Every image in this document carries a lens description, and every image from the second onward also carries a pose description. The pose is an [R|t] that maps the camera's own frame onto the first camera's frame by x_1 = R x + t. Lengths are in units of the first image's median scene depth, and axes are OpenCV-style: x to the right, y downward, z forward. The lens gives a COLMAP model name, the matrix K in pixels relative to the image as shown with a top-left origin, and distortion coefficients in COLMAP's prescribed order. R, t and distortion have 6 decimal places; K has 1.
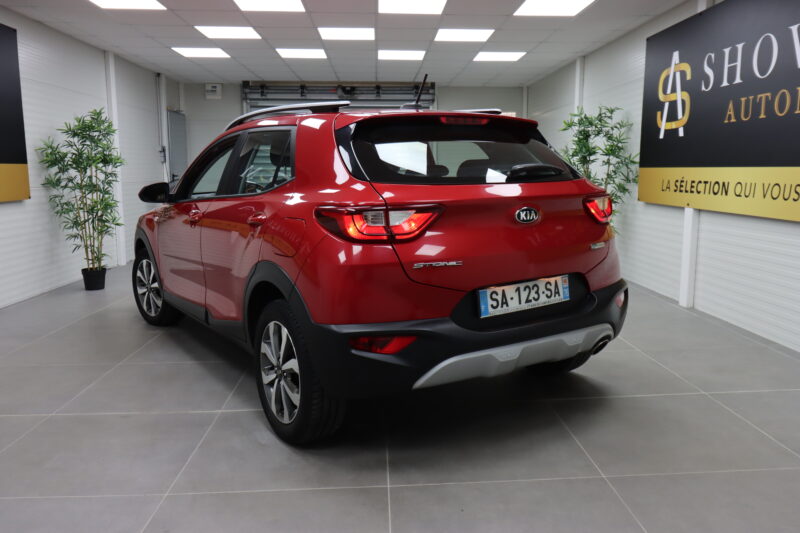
lens RADIAL K [[638.8, 0, 400.7], [0, 638.8, 249.5], [0, 0, 1]] dist [0.002450, -0.001586]
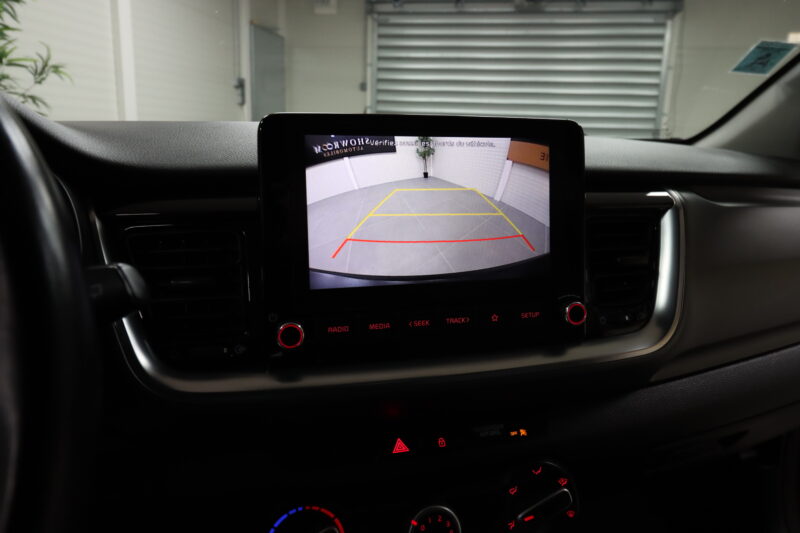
lens RADIAL K [[583.8, 0, 400.6], [0, 583.8, 247.1], [0, 0, 1]] dist [0.000853, -0.002363]
pose [[0.977390, 0.066653, -0.200667, -0.160769], [-0.054652, 0.996403, 0.064765, -0.074971], [0.204262, -0.052334, 0.977516, 0.852457]]
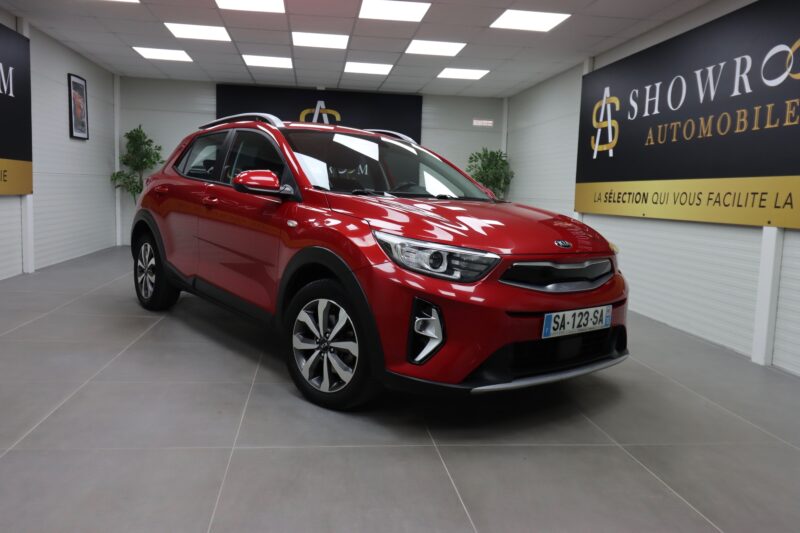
lens RADIAL K [[623.7, 0, 400.0], [0, 623.7, 266.5], [0, 0, 1]] dist [0.007769, -0.001256]
pose [[0.994564, 0.017218, 0.102697, -0.083059], [-0.016204, 0.999811, -0.010700, 0.053849], [-0.102862, 0.008977, 0.994655, -0.147769]]
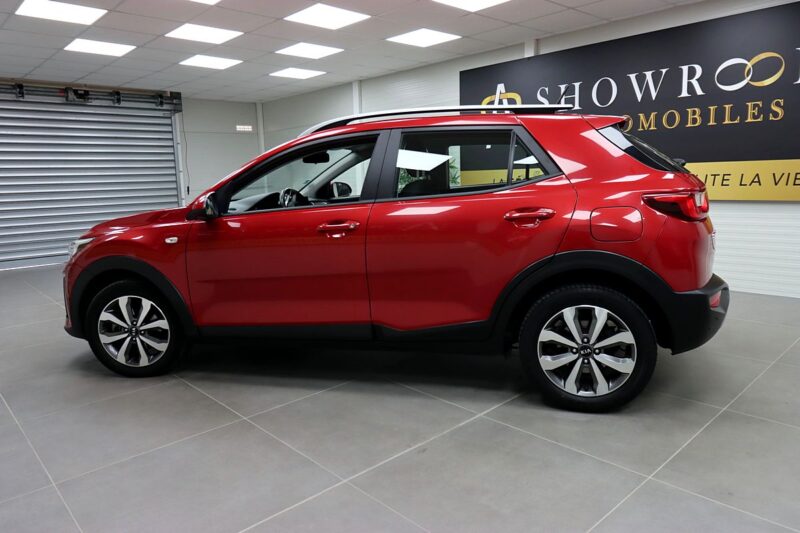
lens RADIAL K [[551.3, 0, 402.6], [0, 551.3, 258.1], [0, 0, 1]] dist [0.005579, 0.001890]
pose [[0.757784, -0.118283, 0.641695, -0.551699], [0.109539, 0.992536, 0.053597, -0.028322], [-0.643245, 0.029676, 0.765085, 0.258871]]
